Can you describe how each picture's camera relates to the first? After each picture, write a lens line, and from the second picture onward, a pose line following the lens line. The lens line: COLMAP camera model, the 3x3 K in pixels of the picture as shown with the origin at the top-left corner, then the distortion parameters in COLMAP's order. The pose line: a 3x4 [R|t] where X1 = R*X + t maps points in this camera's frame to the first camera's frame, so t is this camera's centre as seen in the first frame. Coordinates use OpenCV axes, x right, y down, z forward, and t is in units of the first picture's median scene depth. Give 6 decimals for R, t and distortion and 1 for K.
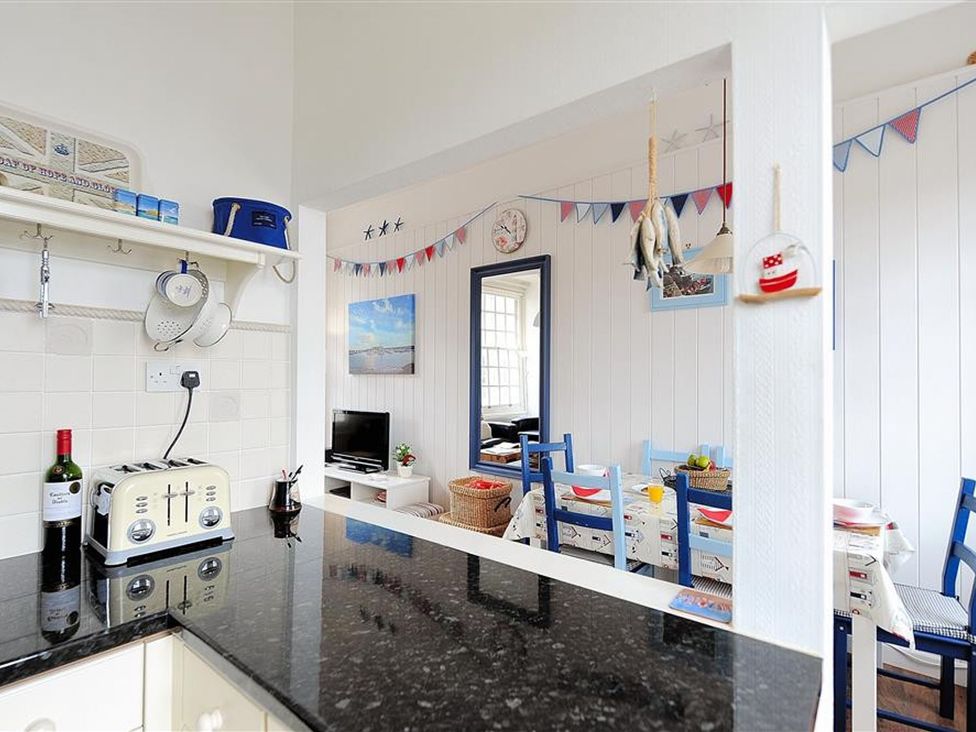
lens RADIAL K [[481.8, 0, 488.8], [0, 481.8, 369.9], [0, 0, 1]] dist [0.002072, -0.000615]
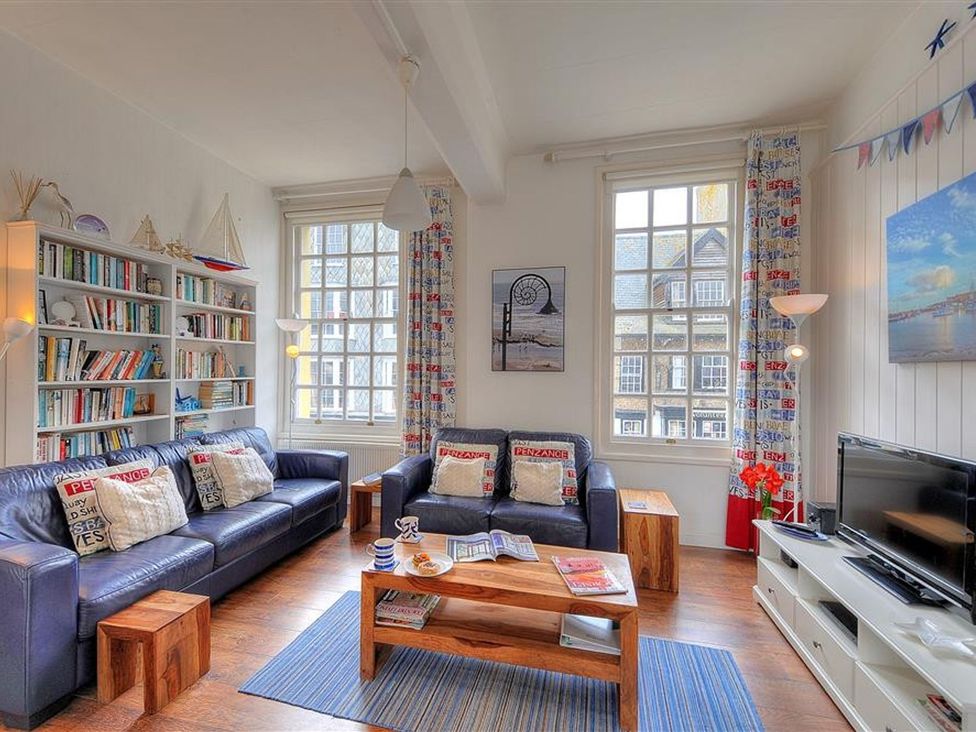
lens RADIAL K [[440.6, 0, 481.9], [0, 440.6, 371.2], [0, 0, 1]] dist [0.010883, -0.000717]
pose [[0.413974, -0.003142, -0.910283, -0.072486], [0.009034, 0.999959, 0.000657, 0.017736], [0.910244, -0.008495, 0.413985, 0.614274]]
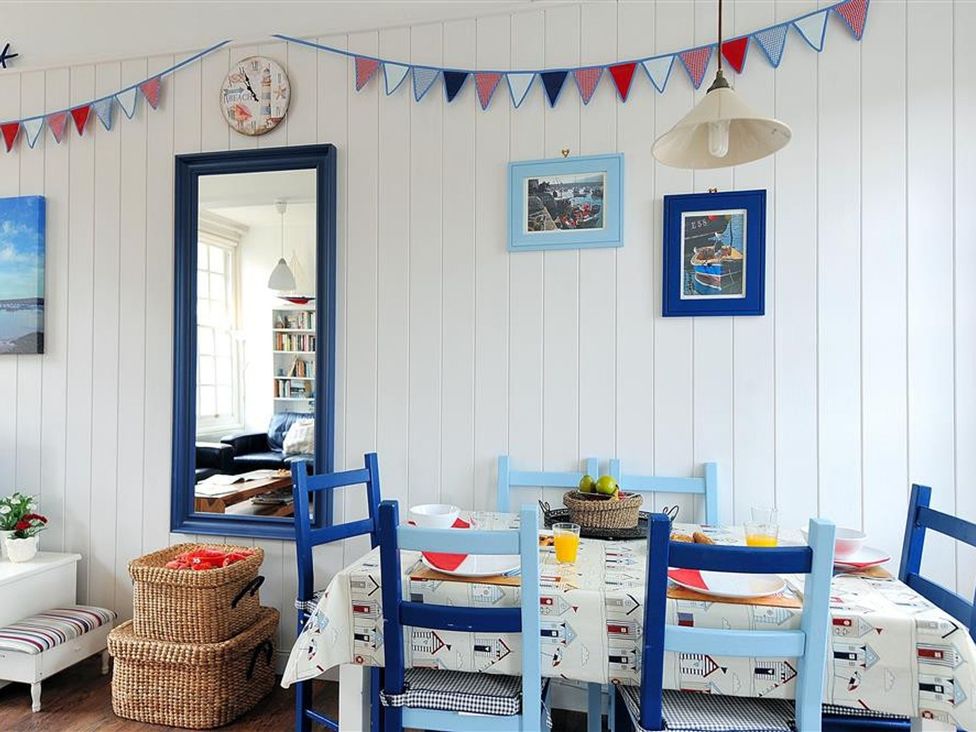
lens RADIAL K [[646.3, 0, 488.0], [0, 646.3, 366.0], [0, 0, 1]] dist [0.022426, -0.002185]
pose [[0.894231, 0.005871, 0.447566, -0.053606], [-0.005125, 0.999983, -0.002878, 0.025390], [-0.447576, 0.000280, 0.894246, 0.214423]]
